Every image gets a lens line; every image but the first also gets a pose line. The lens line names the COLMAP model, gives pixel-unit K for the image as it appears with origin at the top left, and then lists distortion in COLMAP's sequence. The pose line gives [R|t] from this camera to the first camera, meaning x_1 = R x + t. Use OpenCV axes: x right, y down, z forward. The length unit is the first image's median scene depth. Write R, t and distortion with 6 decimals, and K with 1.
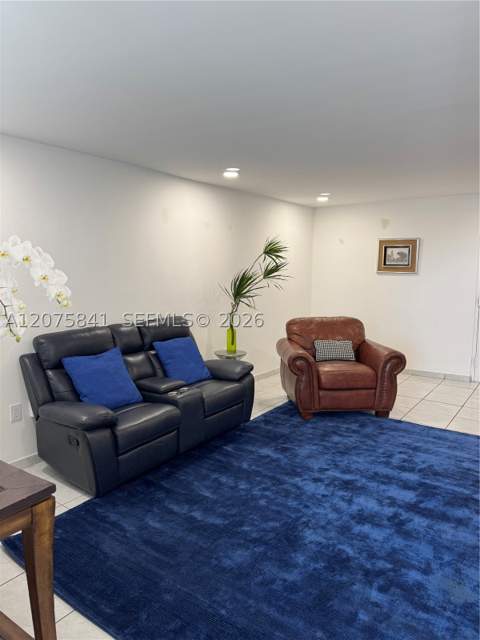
lens RADIAL K [[449.4, 0, 240.0], [0, 449.4, 320.0], [0, 0, 1]] dist [0.006923, -0.001016]
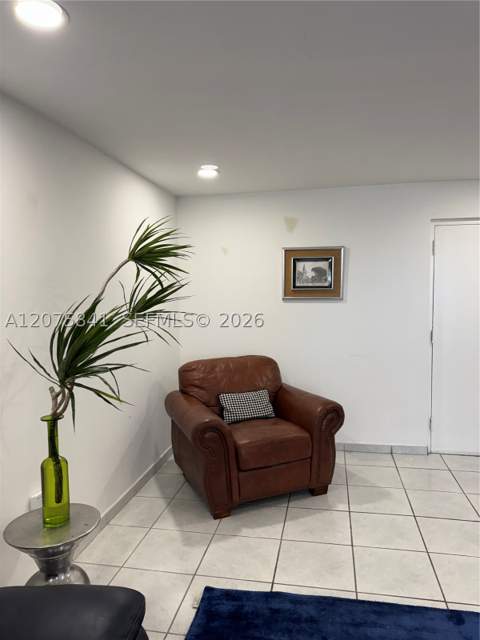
lens RADIAL K [[449.4, 0, 240.0], [0, 449.4, 320.0], [0, 0, 1]] dist [0.006923, -0.001016]
pose [[0.908357, -0.043224, 0.415957, -0.022861], [0.067694, 0.996724, -0.044254, -0.053746], [-0.412681, 0.068356, 0.908307, 0.463826]]
